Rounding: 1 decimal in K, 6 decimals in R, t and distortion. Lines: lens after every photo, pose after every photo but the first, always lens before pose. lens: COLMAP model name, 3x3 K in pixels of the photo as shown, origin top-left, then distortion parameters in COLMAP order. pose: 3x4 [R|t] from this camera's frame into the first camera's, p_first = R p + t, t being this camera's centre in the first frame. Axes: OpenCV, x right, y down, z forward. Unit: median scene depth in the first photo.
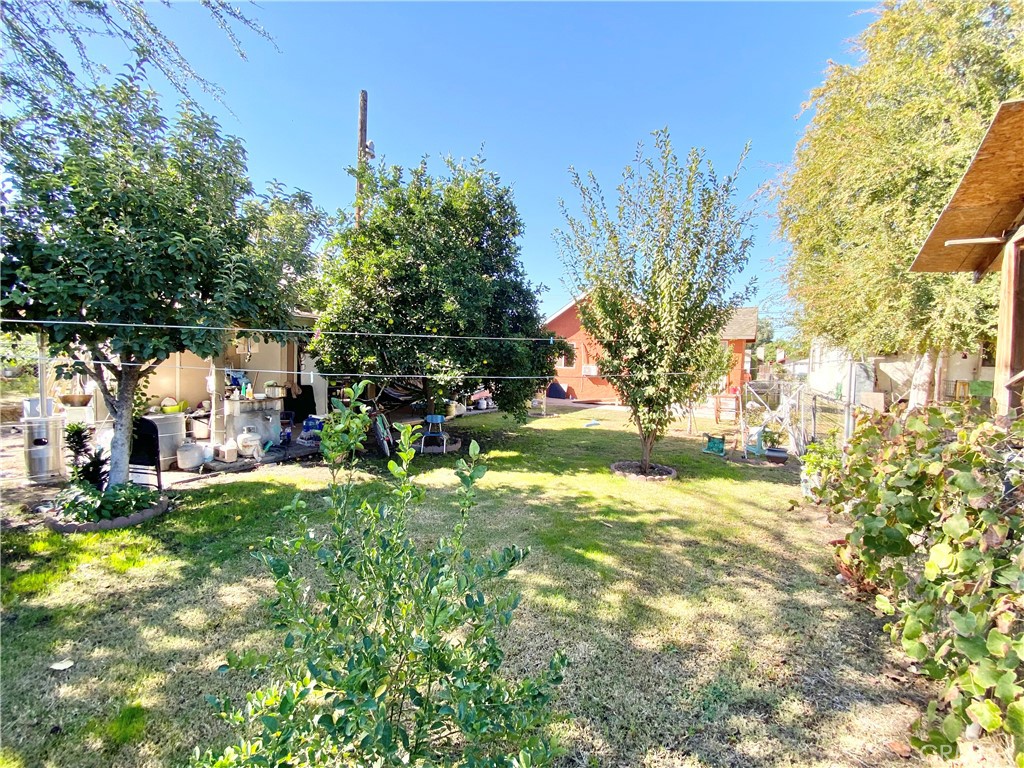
lens RADIAL K [[419.2, 0, 516.3], [0, 419.2, 380.4], [0, 0, 1]] dist [-0.011481, -0.006761]
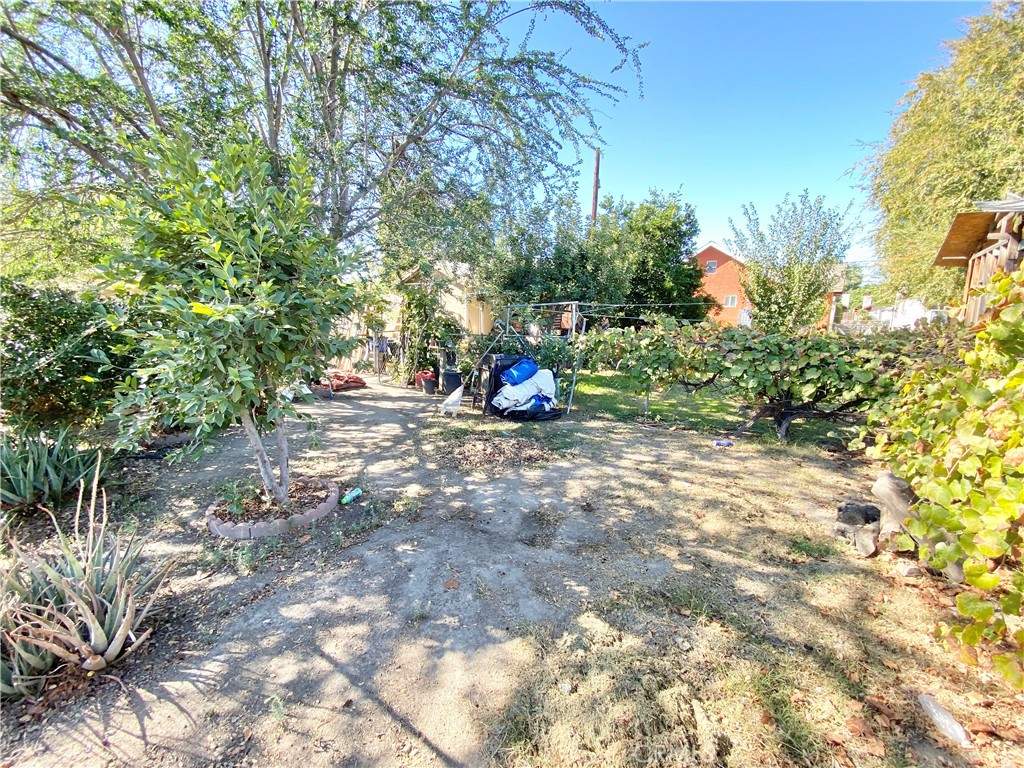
lens RADIAL K [[419.2, 0, 506.5], [0, 419.2, 385.8], [0, 0, 1]] dist [-0.011481, -0.006761]
pose [[0.989234, 0.008932, -0.146069, -0.506821], [0.009947, 0.991724, 0.128006, 0.022454], [0.146003, -0.128081, 0.980958, -0.839528]]
